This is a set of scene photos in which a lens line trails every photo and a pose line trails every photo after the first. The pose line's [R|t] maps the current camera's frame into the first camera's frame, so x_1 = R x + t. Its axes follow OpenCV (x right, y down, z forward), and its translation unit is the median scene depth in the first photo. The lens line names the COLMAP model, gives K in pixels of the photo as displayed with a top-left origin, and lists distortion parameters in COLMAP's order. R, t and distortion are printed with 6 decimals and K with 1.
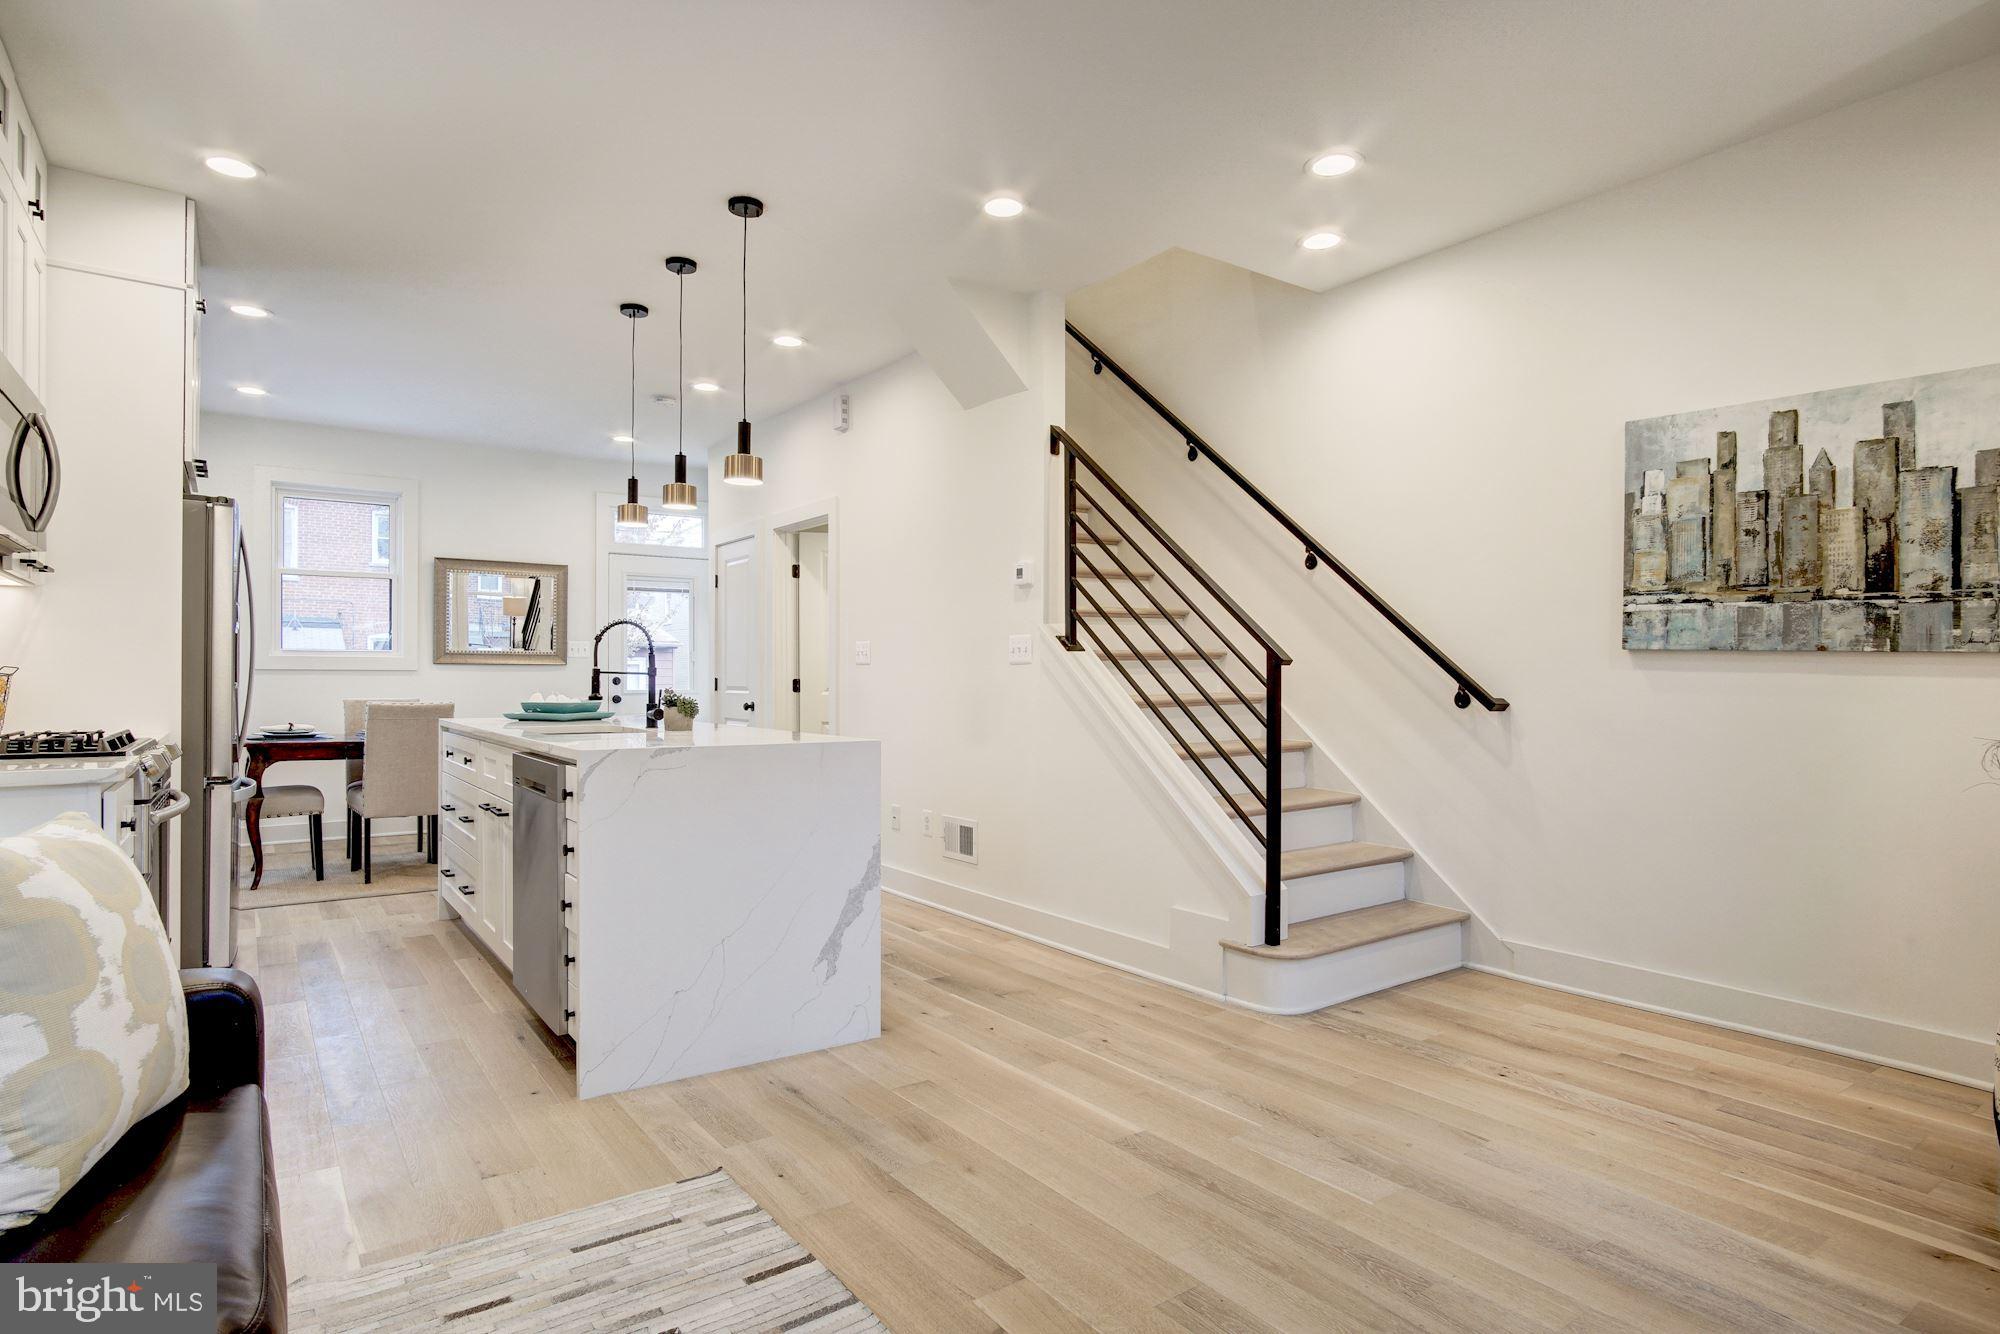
lens RADIAL K [[1058.8, 0, 982.2], [0, 1058.8, 675.9], [0, 0, 1]] dist [-0.014048, 0.005387]
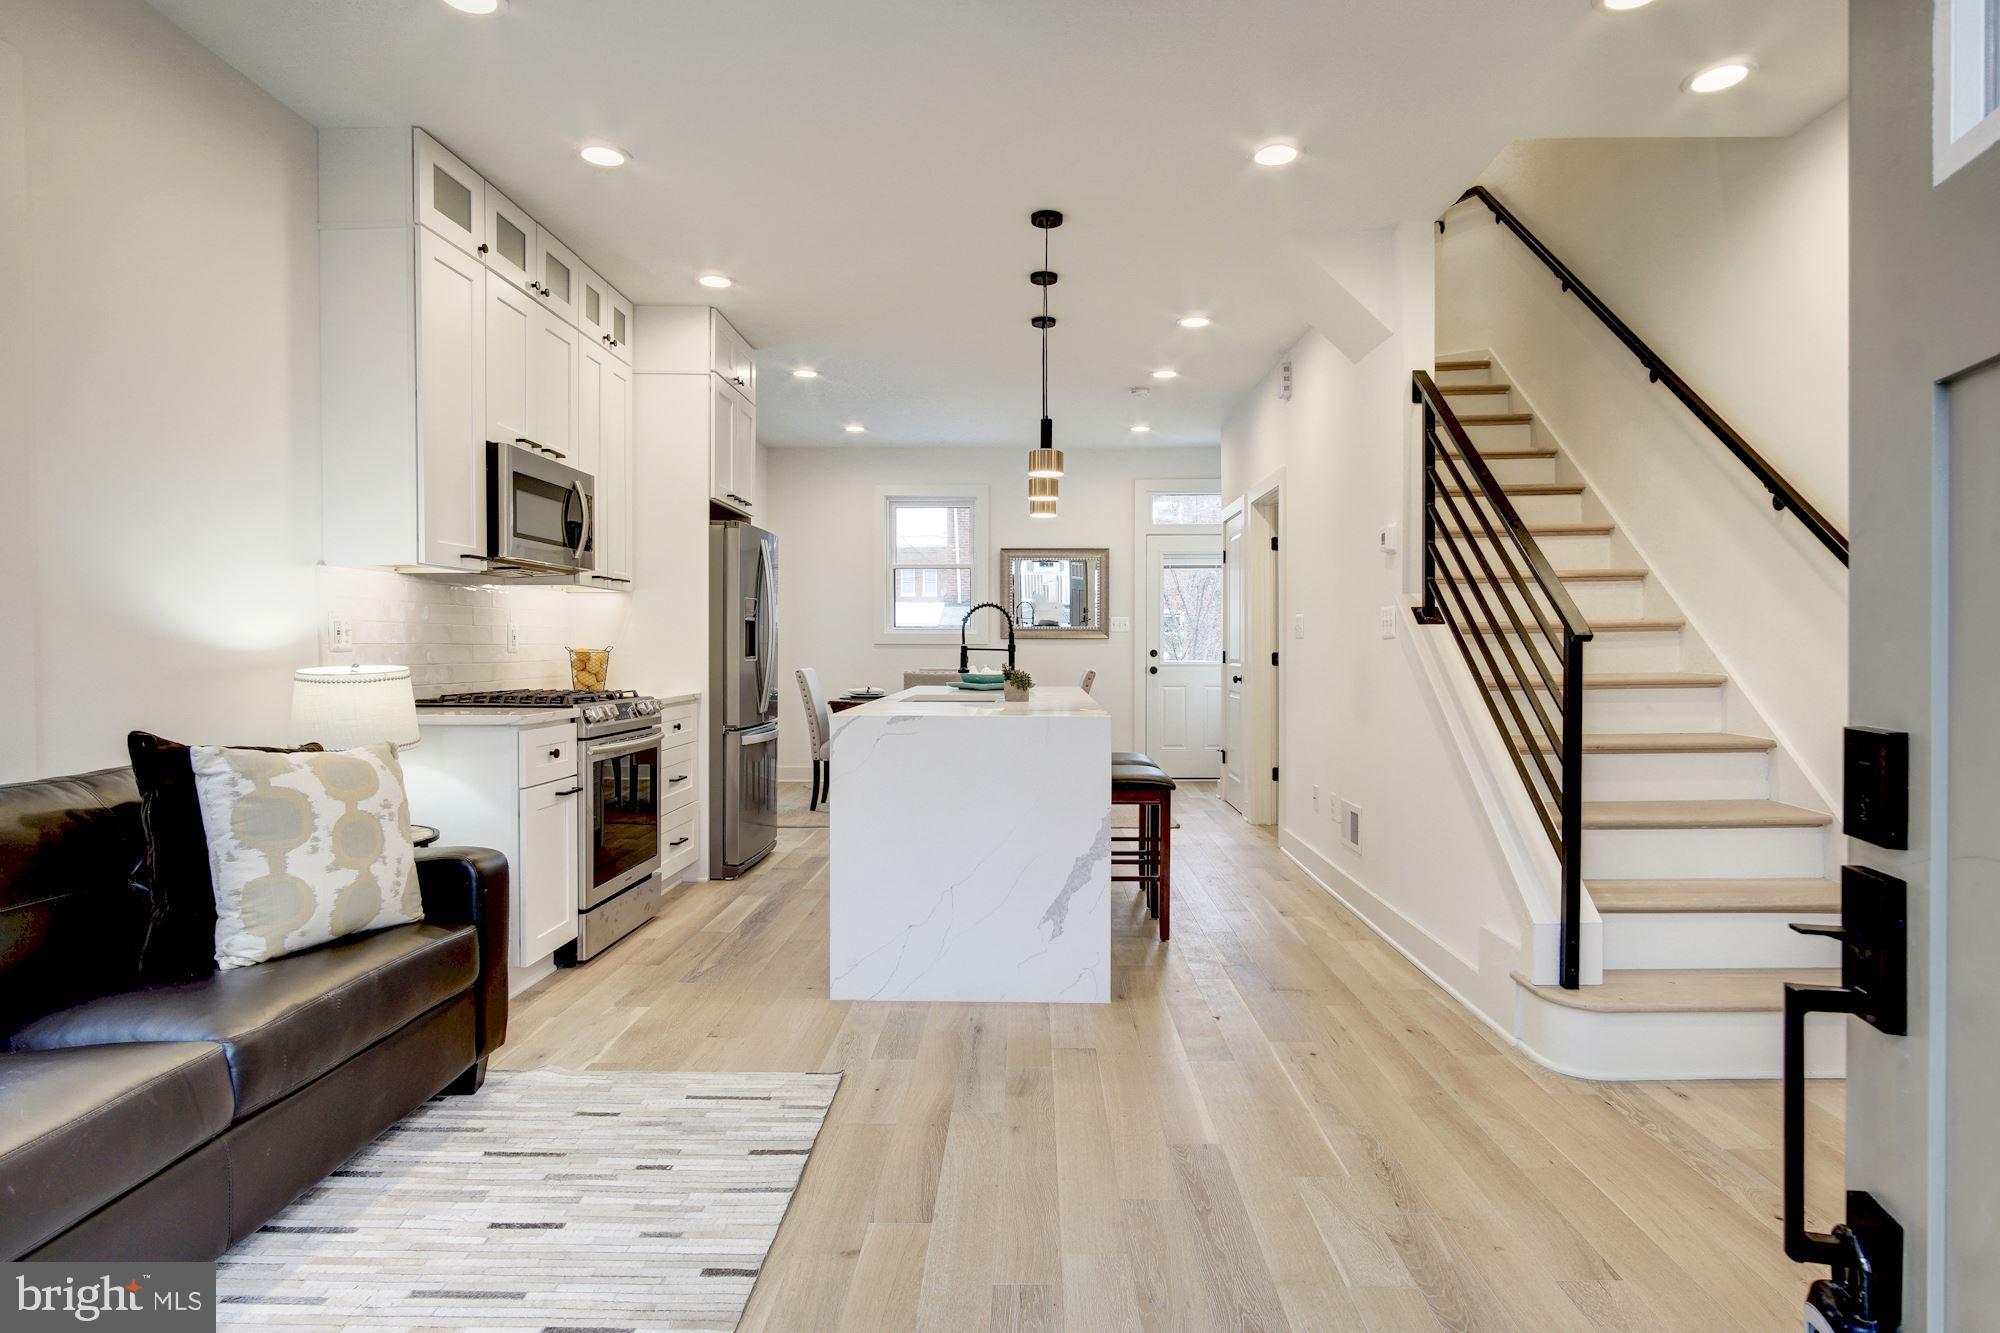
lens RADIAL K [[1058.8, 0, 1020.4], [0, 1058.8, 657.1], [0, 0, 1]] dist [-0.014048, 0.005387]
pose [[0.812181, 0.005135, -0.583383, 0.420530], [0.001784, 0.999935, 0.011284, -0.008536], [0.583403, -0.010205, 0.812119, 0.108717]]
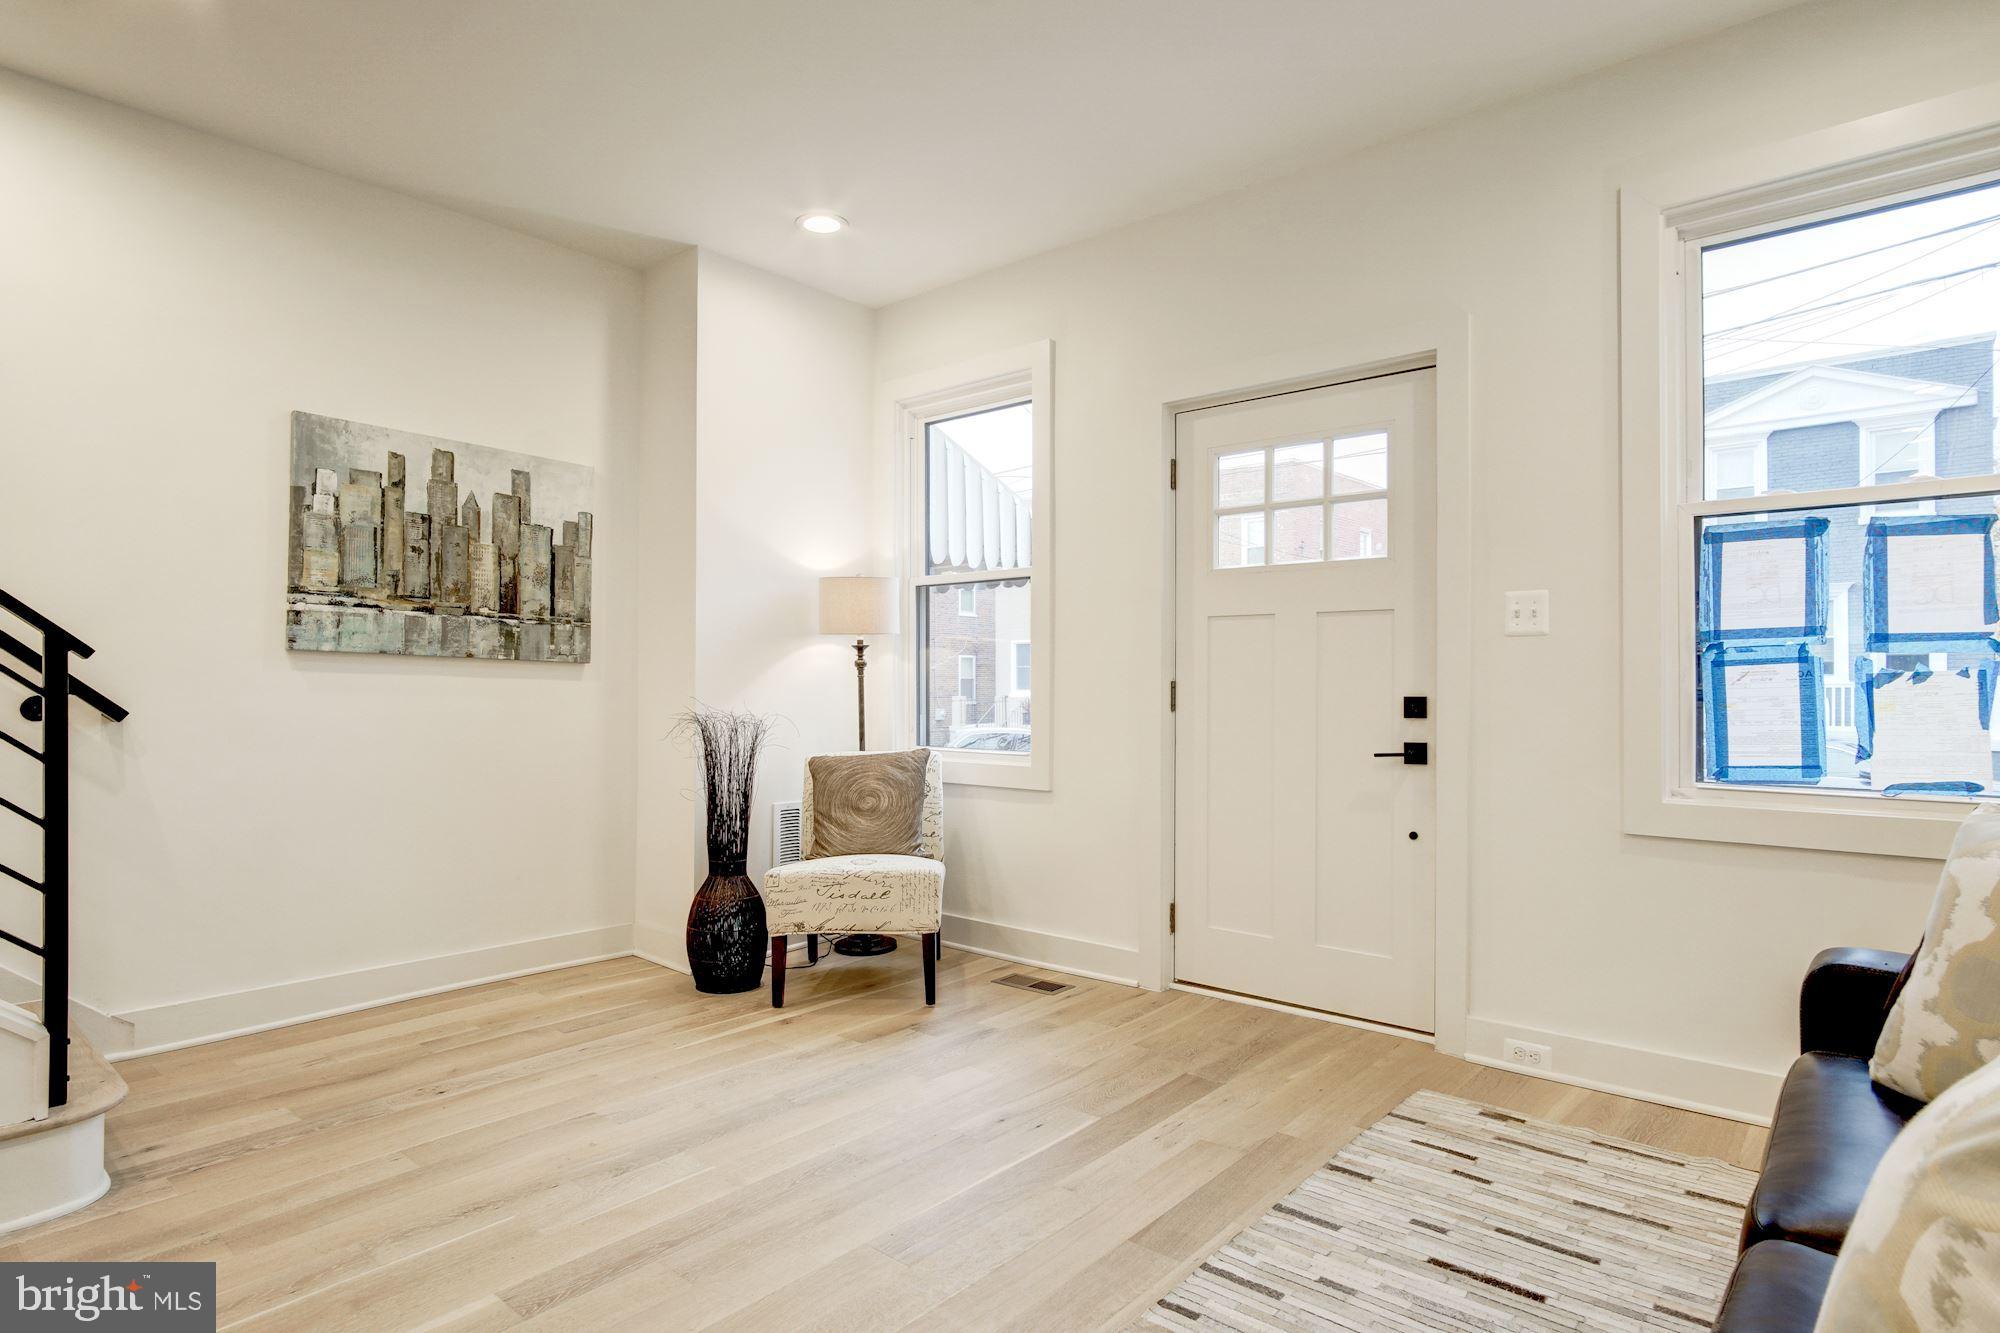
lens RADIAL K [[1058.8, 0, 1012.6], [0, 1058.8, 675.5], [0, 0, 1]] dist [-0.014048, 0.005387]
pose [[-0.243824, 0.005787, 0.969802, -0.489629], [-0.001897, 0.999977, -0.006445, 0.003389], [-0.969818, -0.003411, -0.243807, 0.630502]]
